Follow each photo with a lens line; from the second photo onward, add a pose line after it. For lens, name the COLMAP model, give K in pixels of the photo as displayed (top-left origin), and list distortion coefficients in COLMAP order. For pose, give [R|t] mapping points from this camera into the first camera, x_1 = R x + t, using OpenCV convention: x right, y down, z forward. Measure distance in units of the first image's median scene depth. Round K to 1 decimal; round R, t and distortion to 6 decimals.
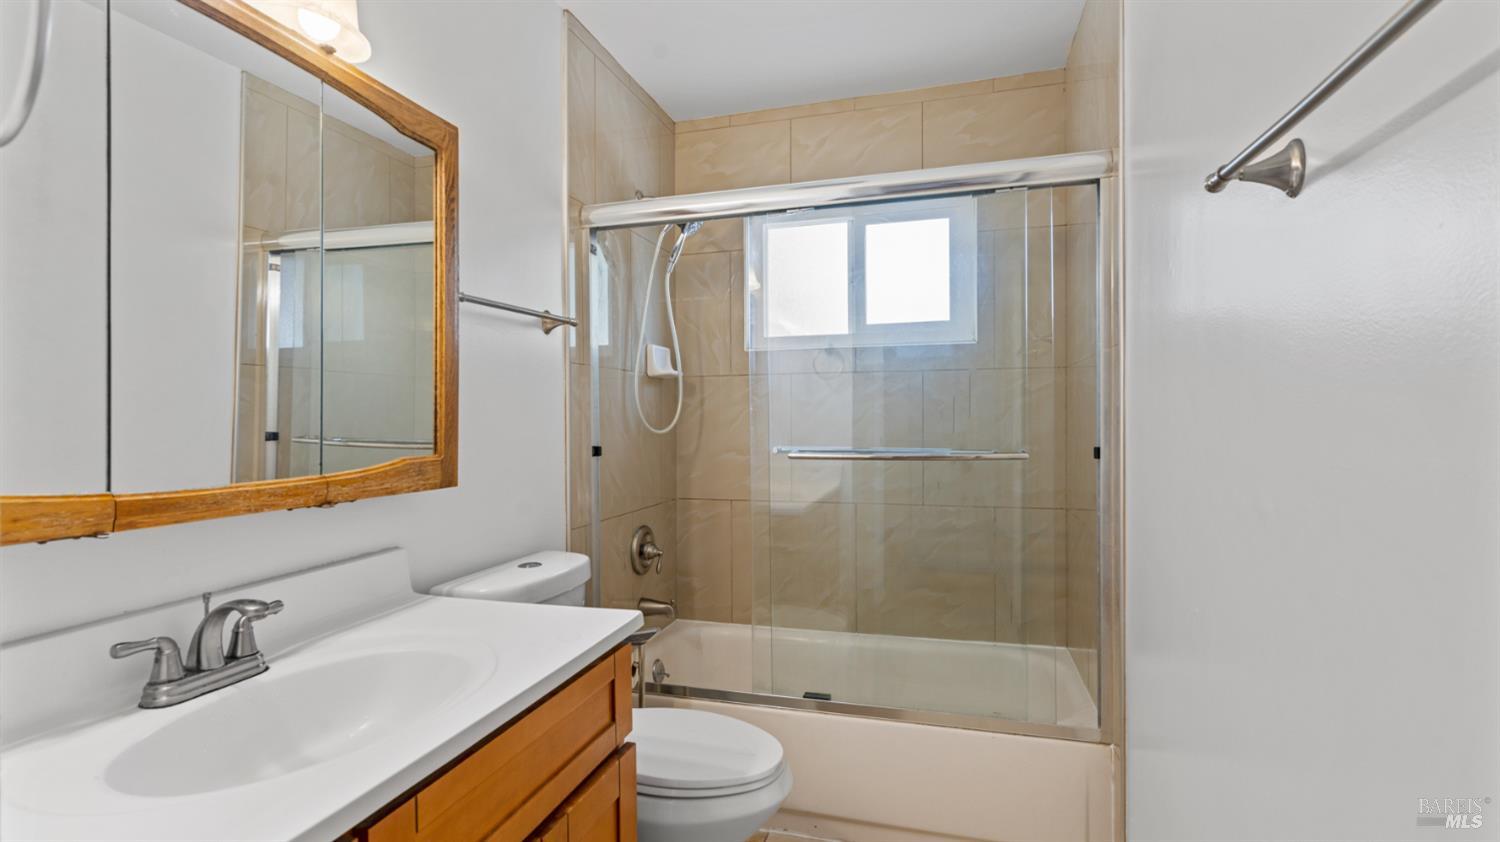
lens RADIAL K [[680.1, 0, 746.0], [0, 680.1, 409.3], [0, 0, 1]] dist [-0.000345, 0.000636]
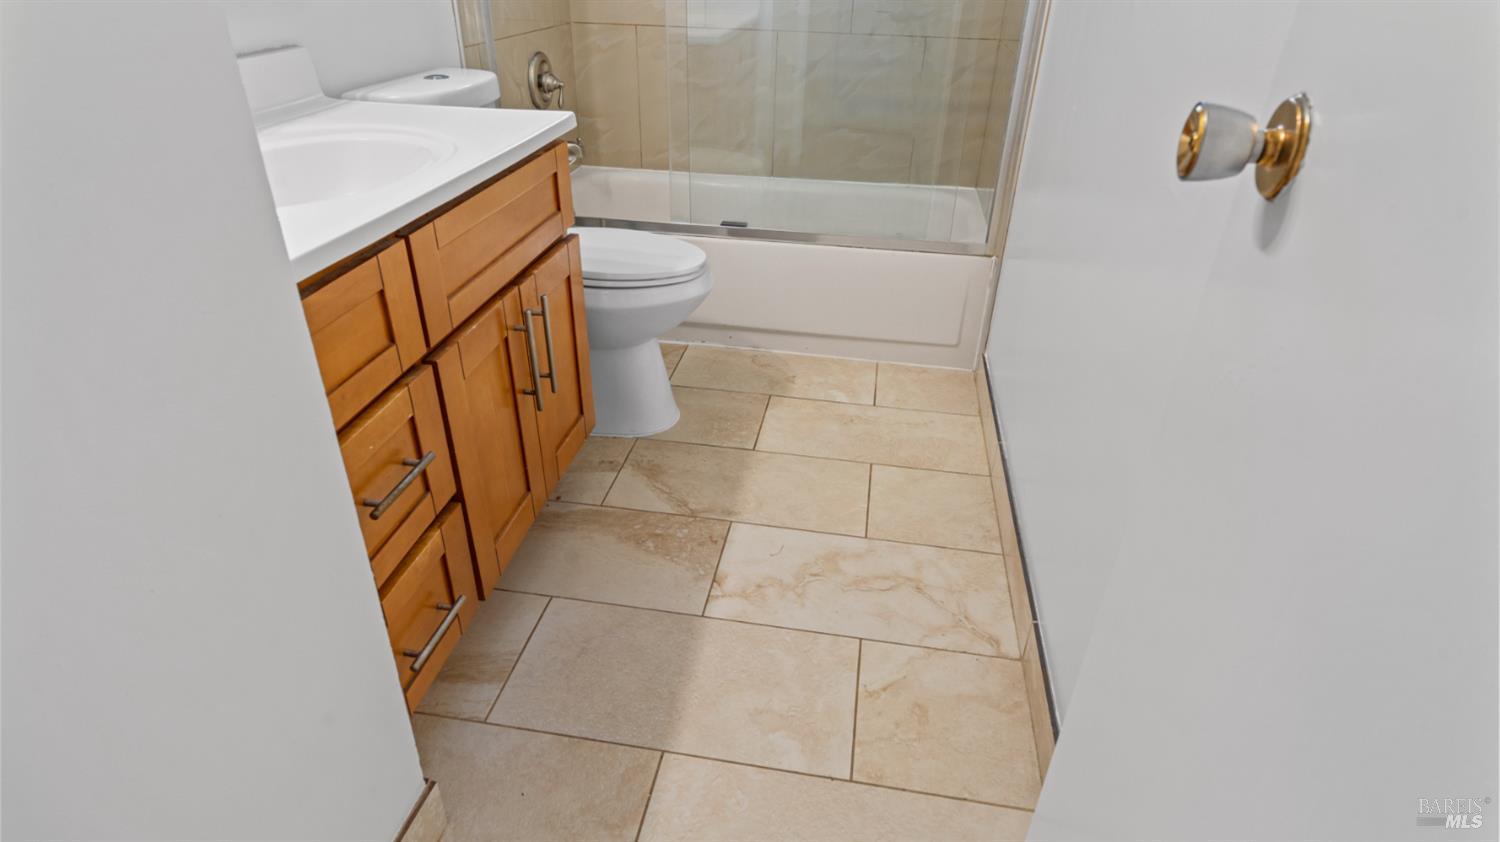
lens RADIAL K [[840.7, 0, 745.7], [0, 840.7, 419.8], [0, 0, 1]] dist [0.013149, 0.001379]
pose [[0.991000, -0.041272, 0.127340, -0.053685], [-0.027887, 0.866758, 0.497949, 0.040285], [-0.130925, -0.497019, 0.857806, -0.254513]]
